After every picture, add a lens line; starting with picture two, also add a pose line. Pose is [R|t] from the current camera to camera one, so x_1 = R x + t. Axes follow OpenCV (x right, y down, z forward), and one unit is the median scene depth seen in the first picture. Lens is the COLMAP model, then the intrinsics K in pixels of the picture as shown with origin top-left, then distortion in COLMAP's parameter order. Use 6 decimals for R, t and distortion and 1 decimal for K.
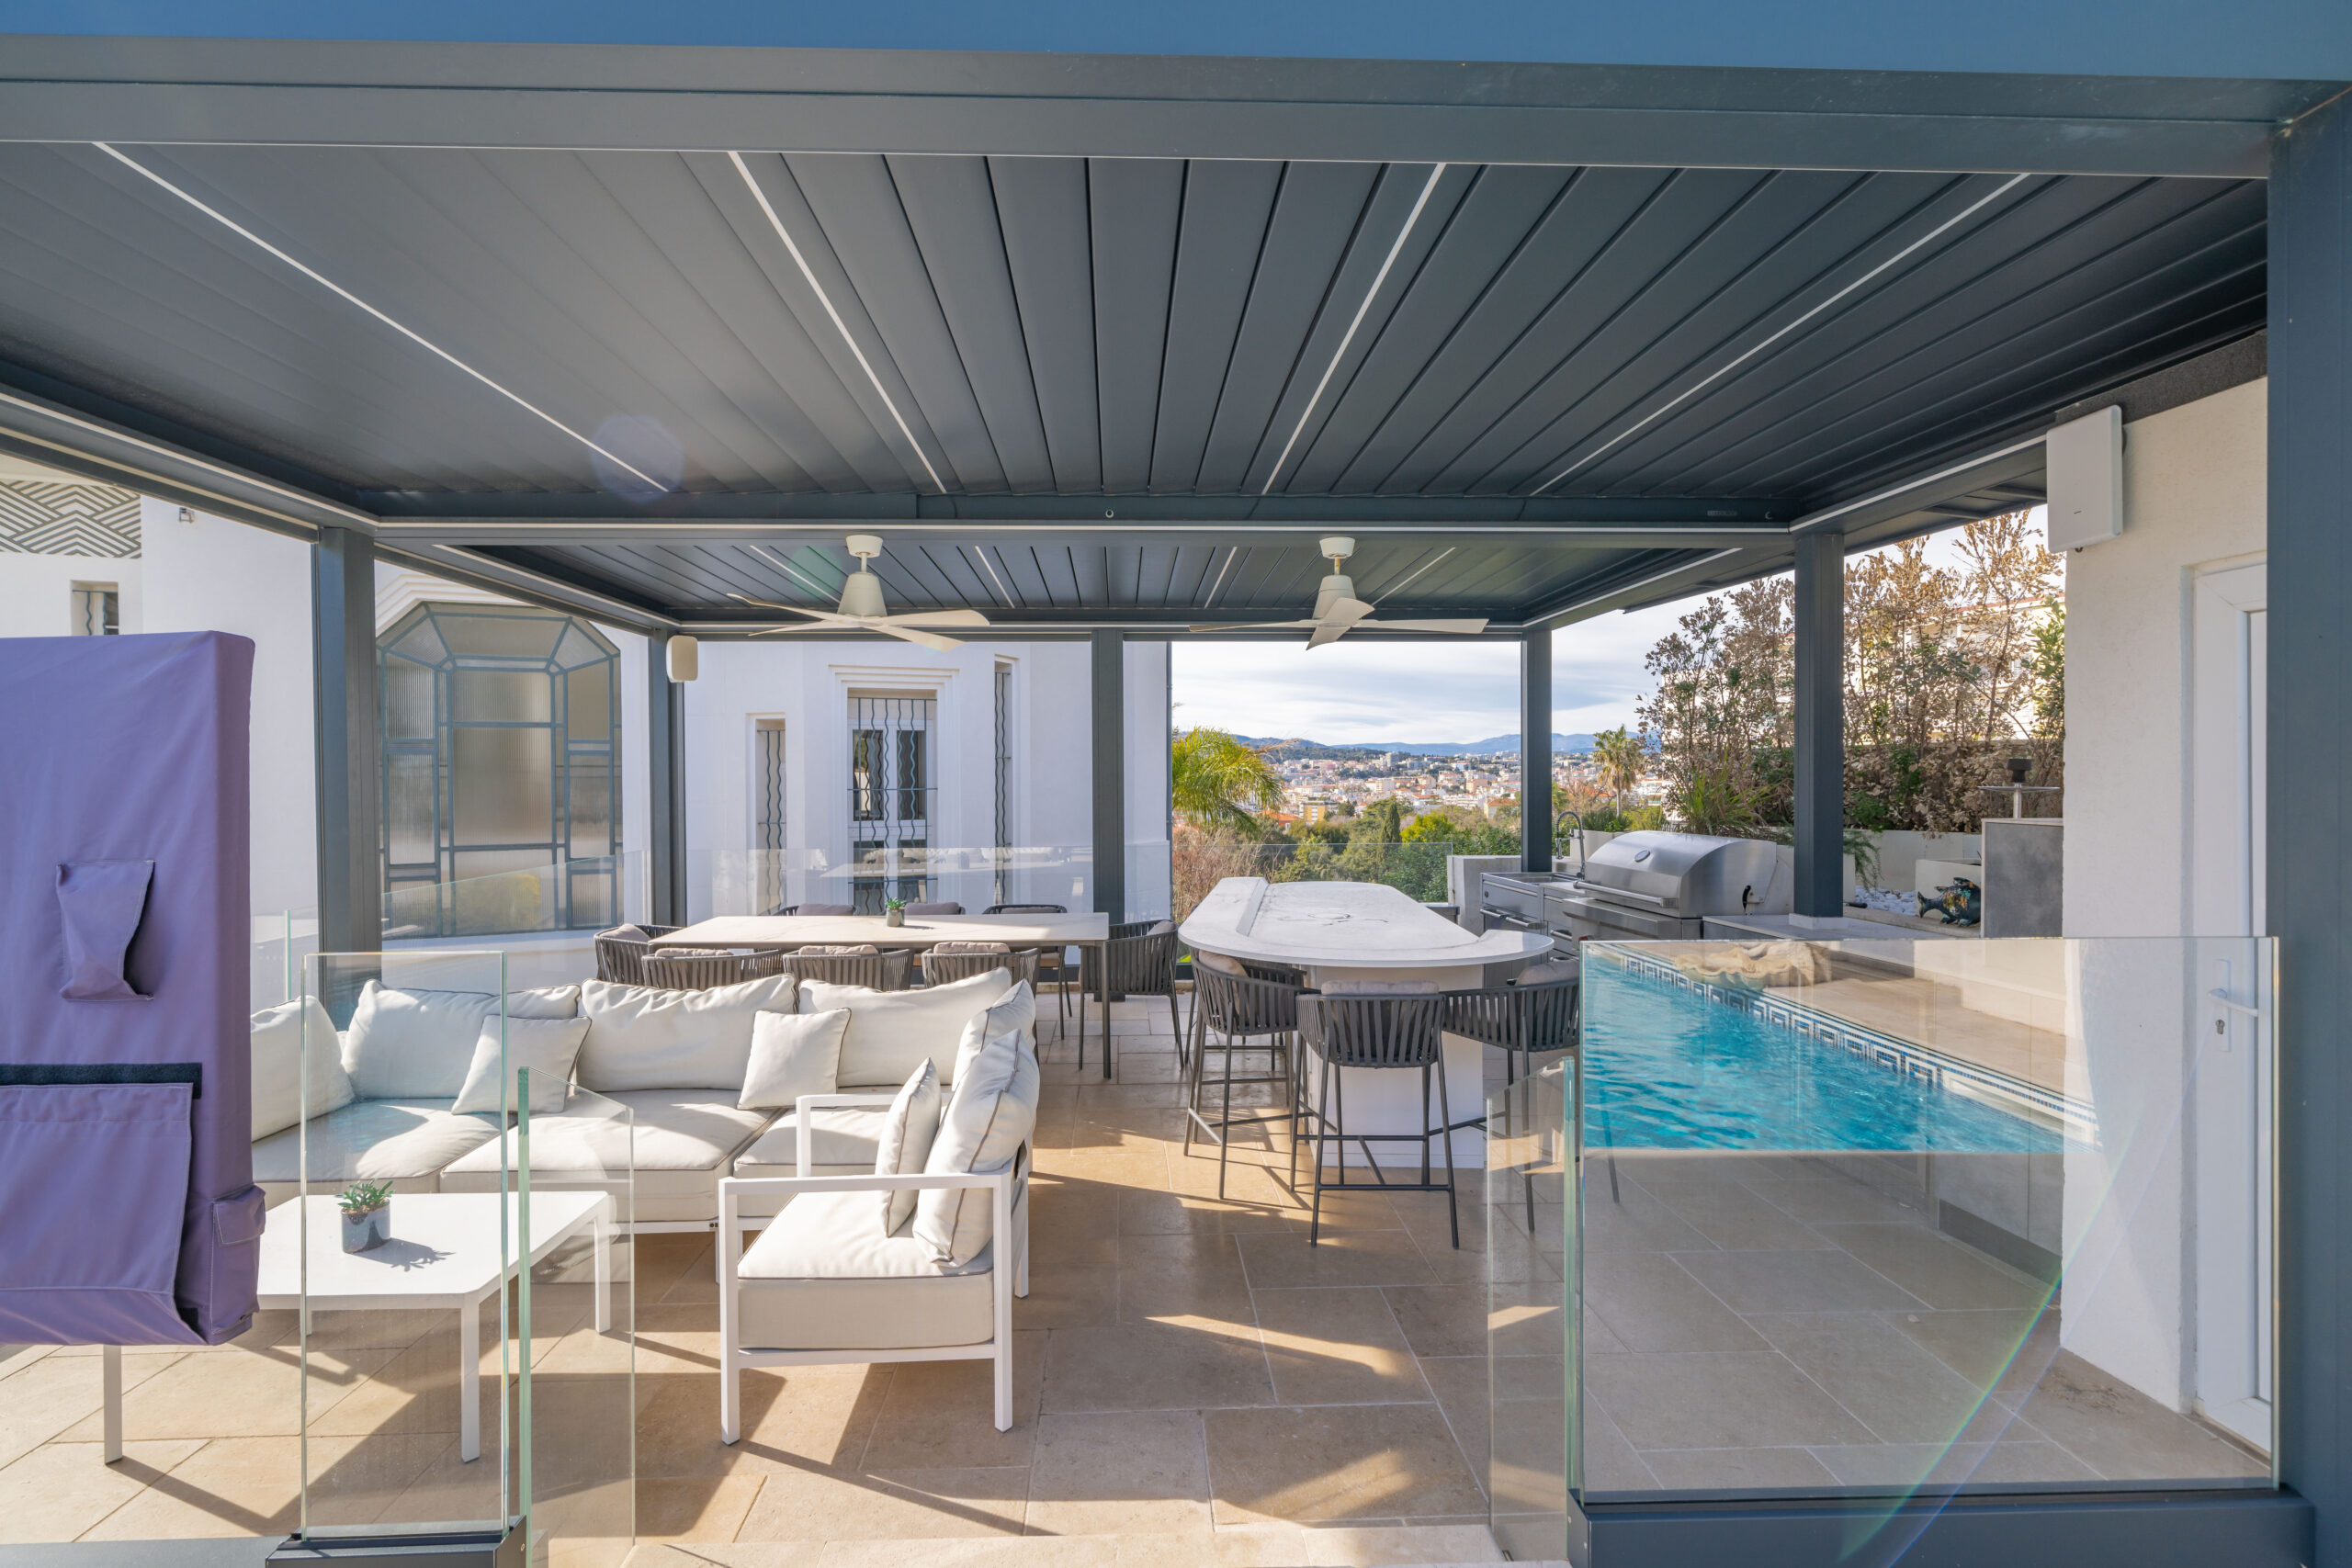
lens RADIAL K [[1057.5, 0, 1120.8], [0, 1057.5, 780.8], [0, 0, 1]] dist [0.003140, -0.000005]
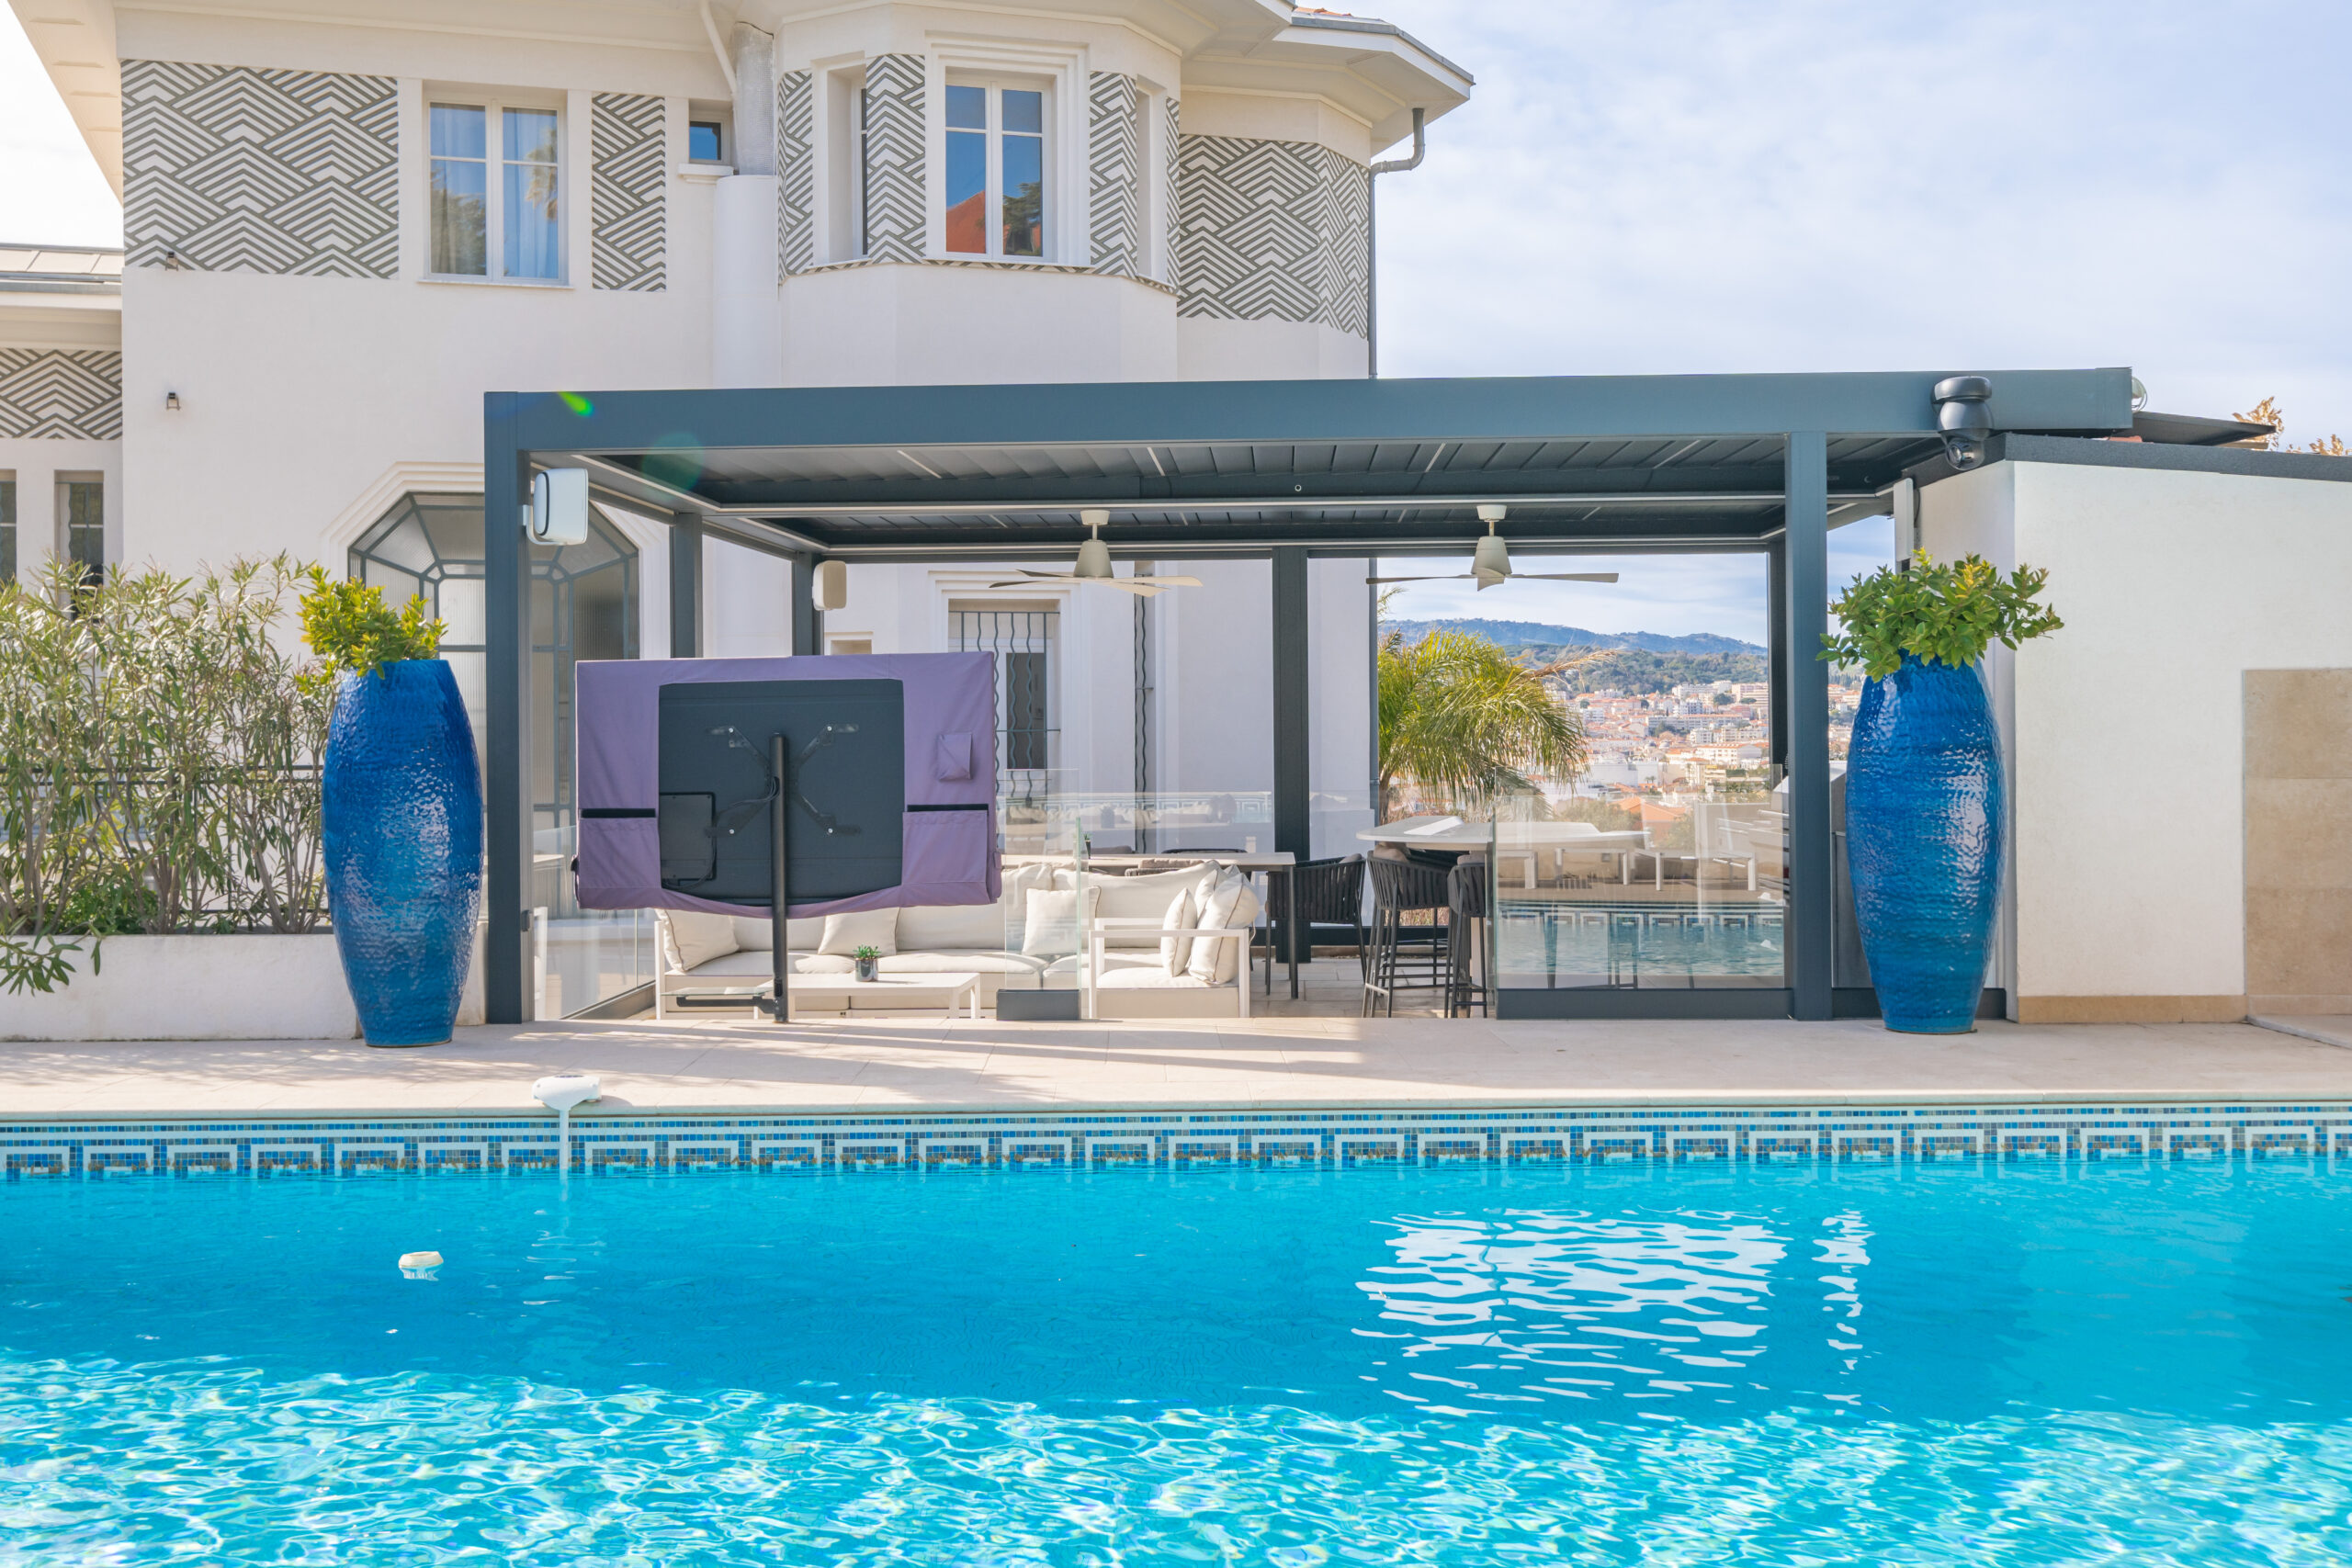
lens RADIAL K [[2373.3, 0, 1113.4], [0, 2373.3, 752.1], [0, 0, 1]] dist [0.003277, 0.000000]
pose [[0.997107, -0.003593, -0.075930, -0.009446], [0.004199, 0.999961, 0.007815, 0.015237], [0.075899, -0.008111, 0.997083, -1.005491]]
